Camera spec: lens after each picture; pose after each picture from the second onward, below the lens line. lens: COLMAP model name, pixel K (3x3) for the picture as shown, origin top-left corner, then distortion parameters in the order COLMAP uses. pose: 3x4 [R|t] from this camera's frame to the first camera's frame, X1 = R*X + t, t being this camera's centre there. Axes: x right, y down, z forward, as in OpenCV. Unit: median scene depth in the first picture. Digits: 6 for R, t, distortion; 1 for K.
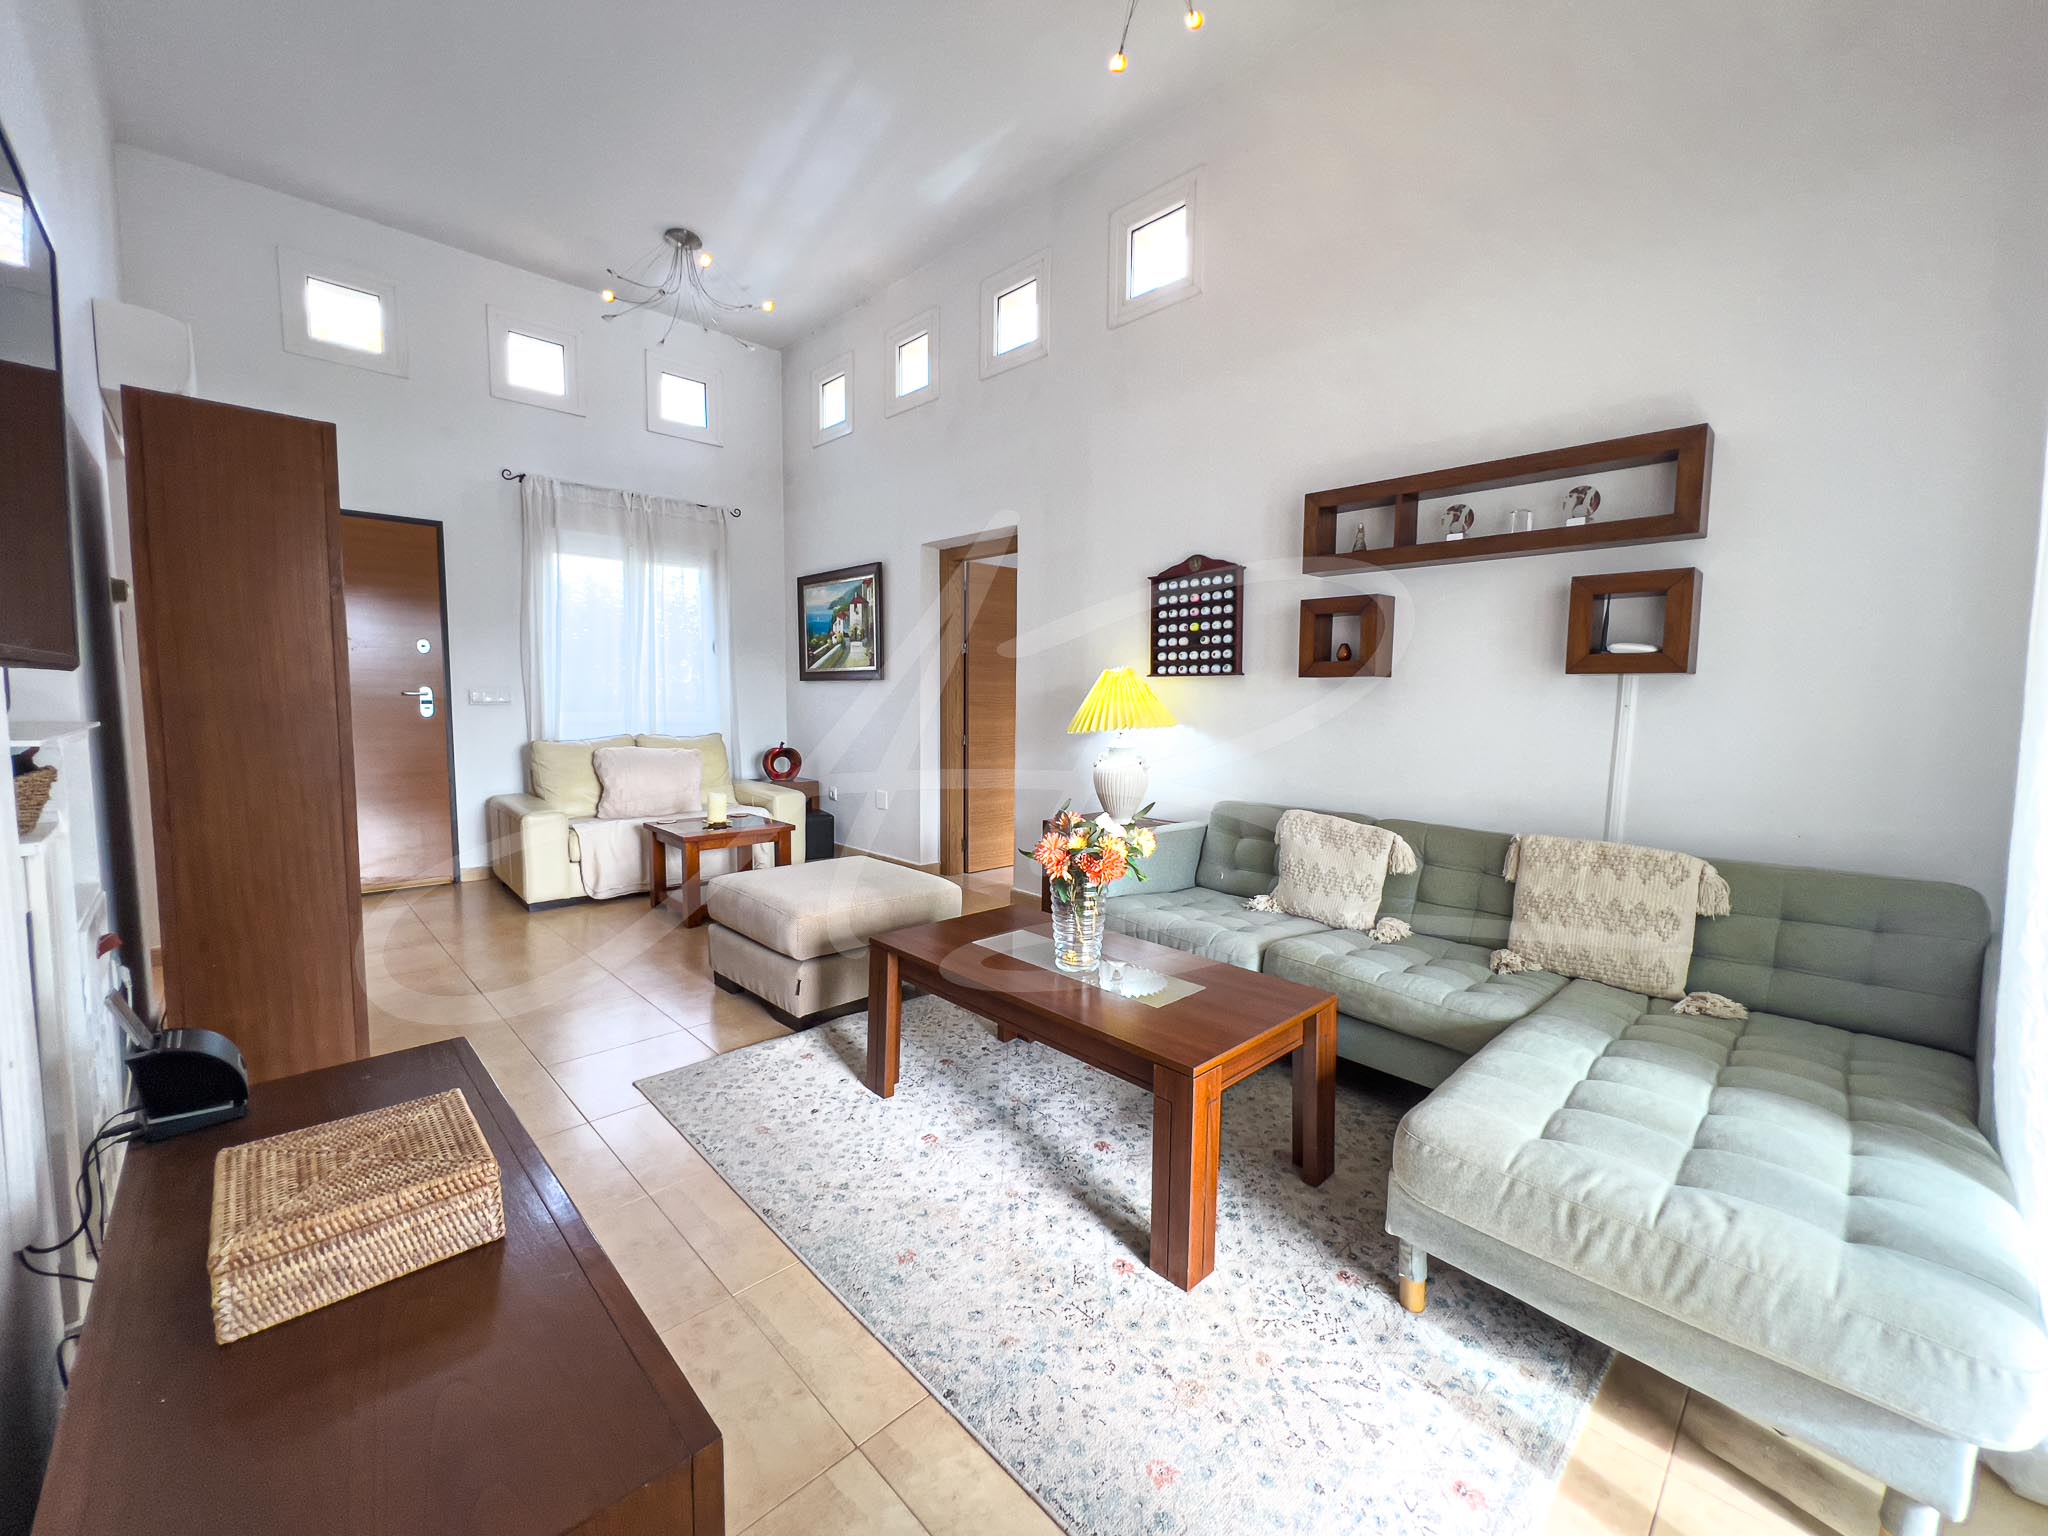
lens RADIAL K [[819.8, 0, 1023.7], [0, 819.8, 763.7], [0, 0, 1]] dist [-0.003425, 0.000054]
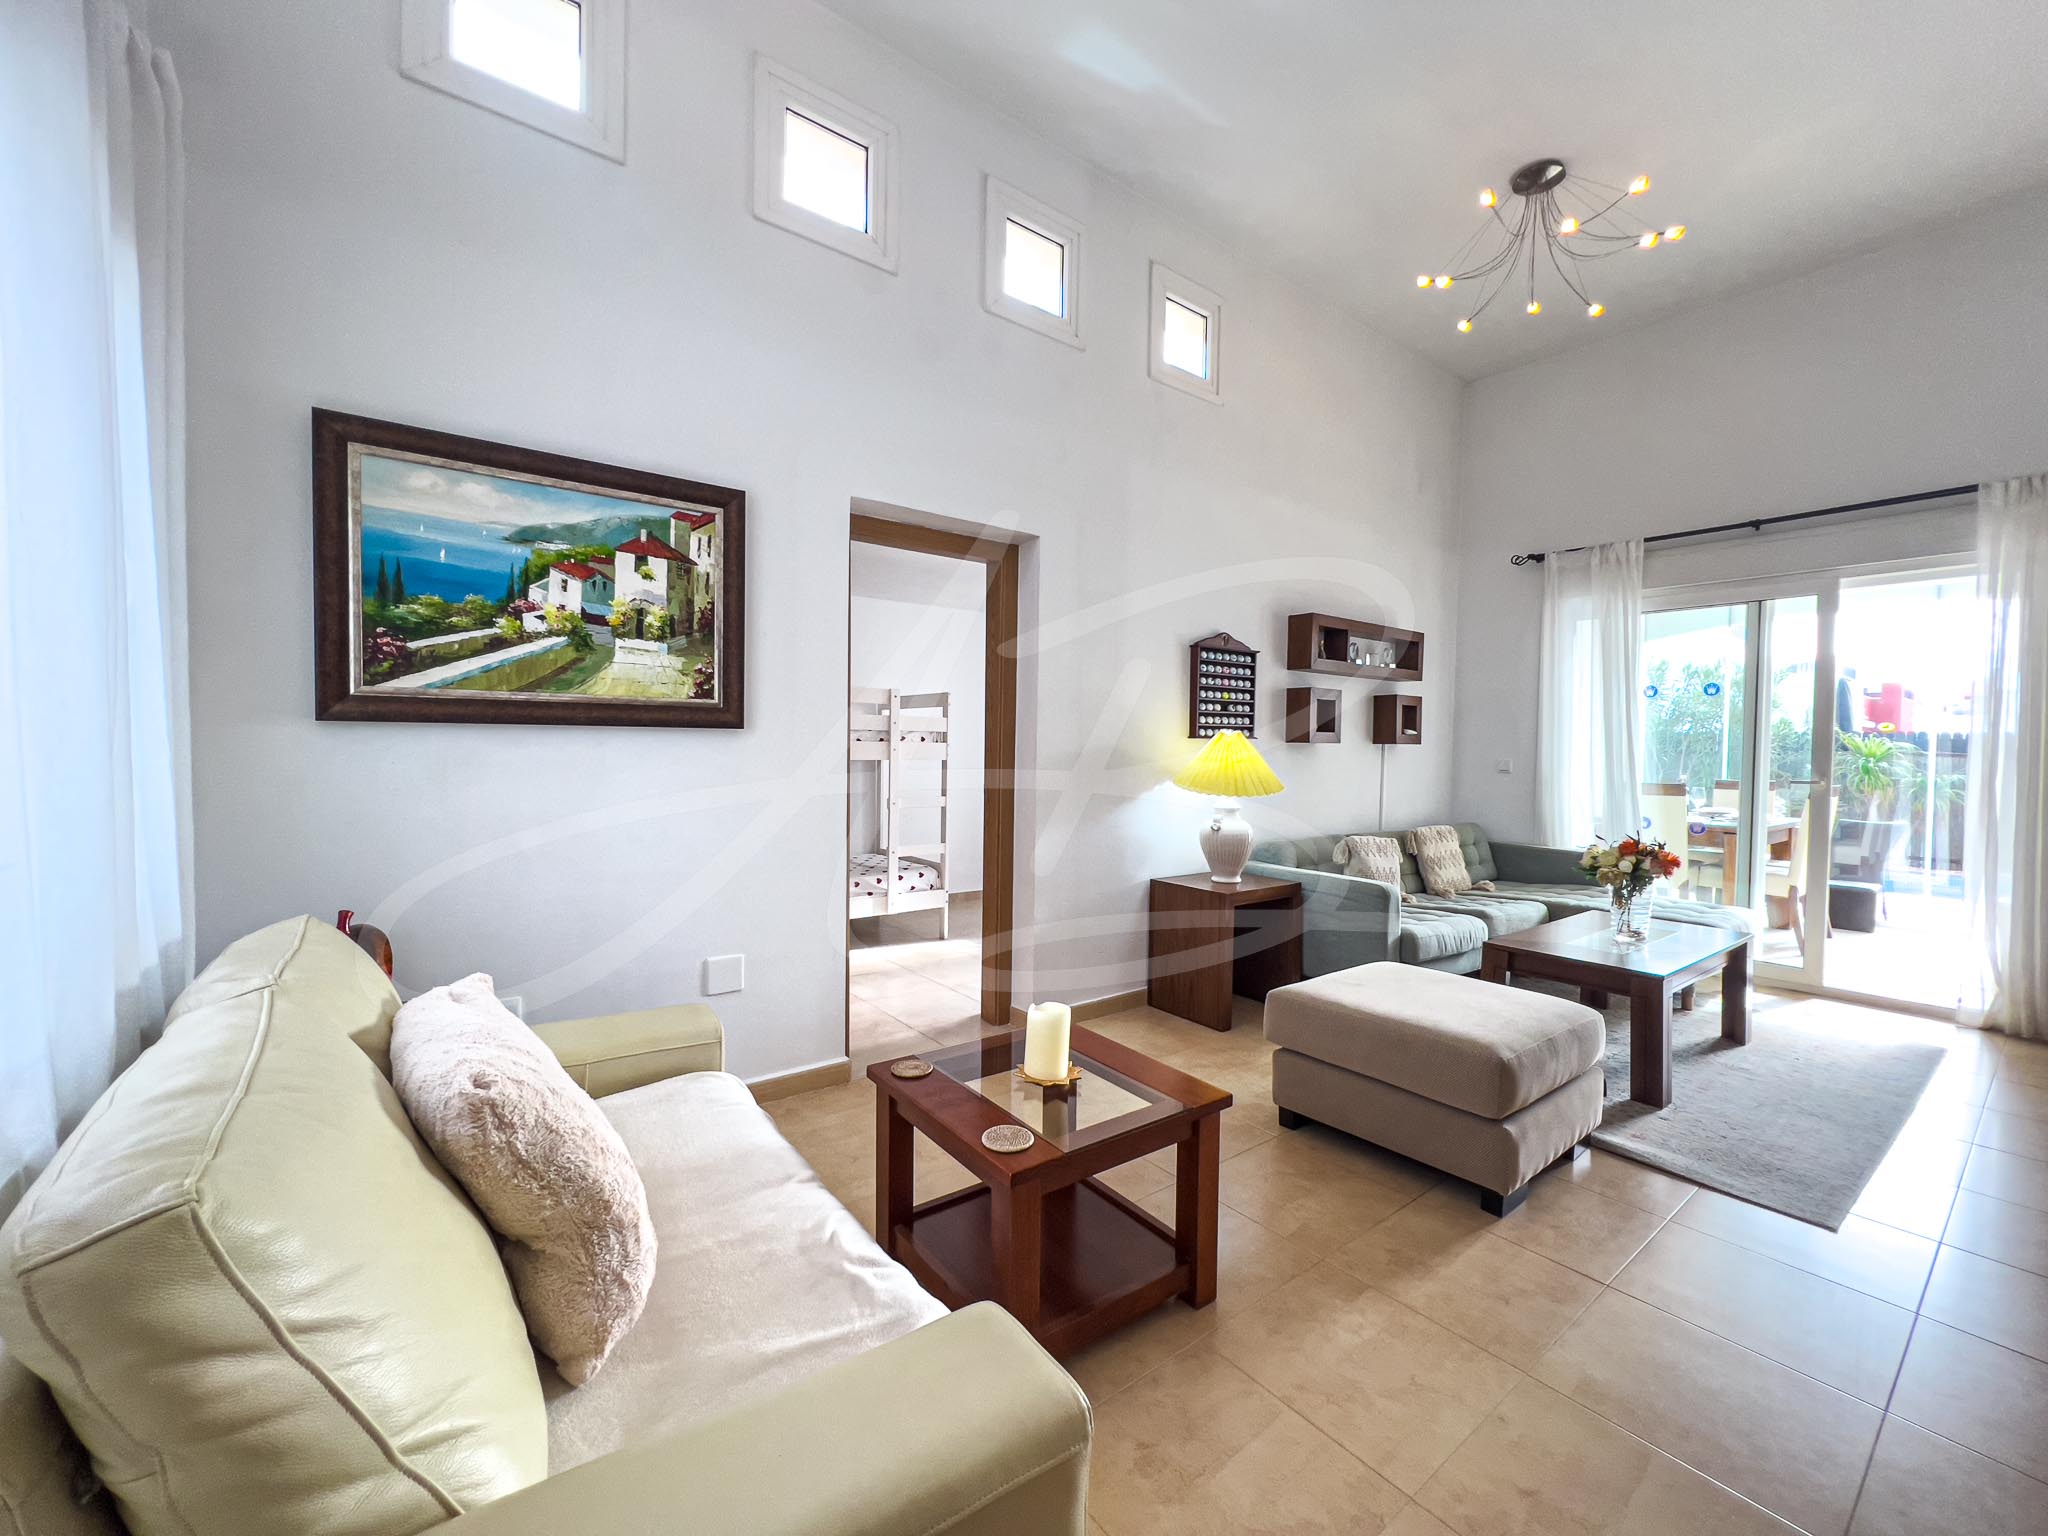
lens RADIAL K [[819.8, 0, 1019.9], [0, 819.8, 765.5], [0, 0, 1]] dist [-0.003425, 0.000054]
pose [[0.117694, -0.030818, 0.992572, -0.637531], [0.073948, 0.997015, 0.022188, -0.078471], [-0.990293, 0.070788, 0.119621, 0.770527]]
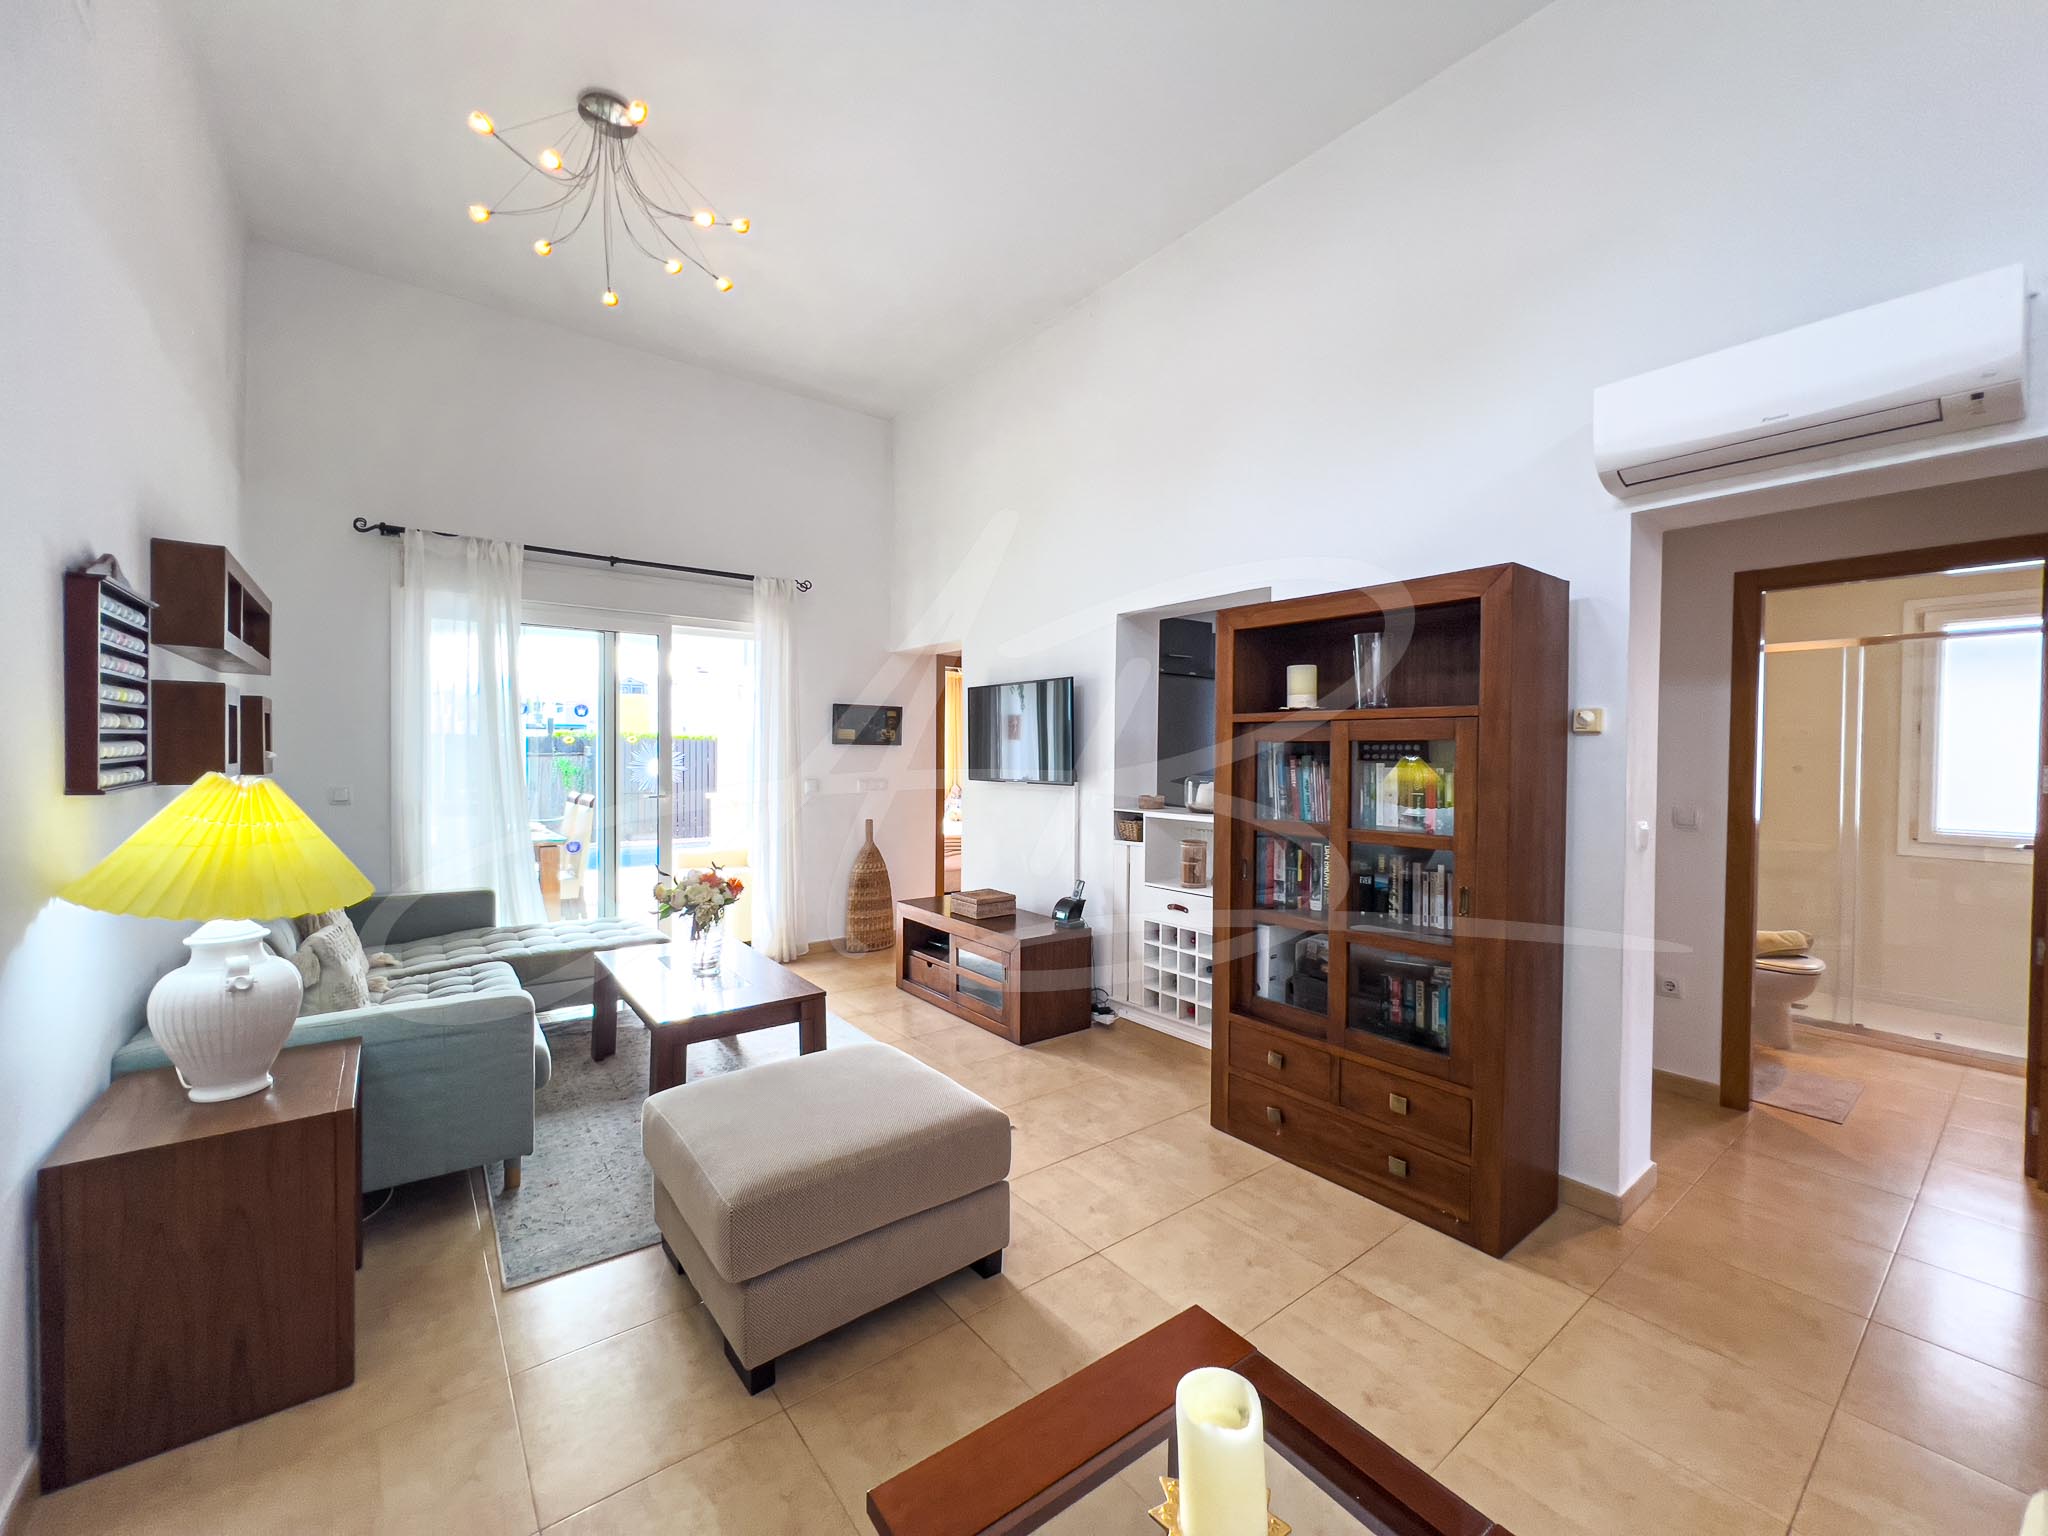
lens RADIAL K [[819.8, 0, 1020.8], [0, 819.8, 764.3], [0, 0, 1]] dist [-0.003425, 0.000054]
pose [[-0.993484, -0.016199, 0.112811, -0.273495], [-0.004576, 0.994719, 0.102533, -0.119749], [-0.113876, 0.101349, -0.988312, 0.968944]]
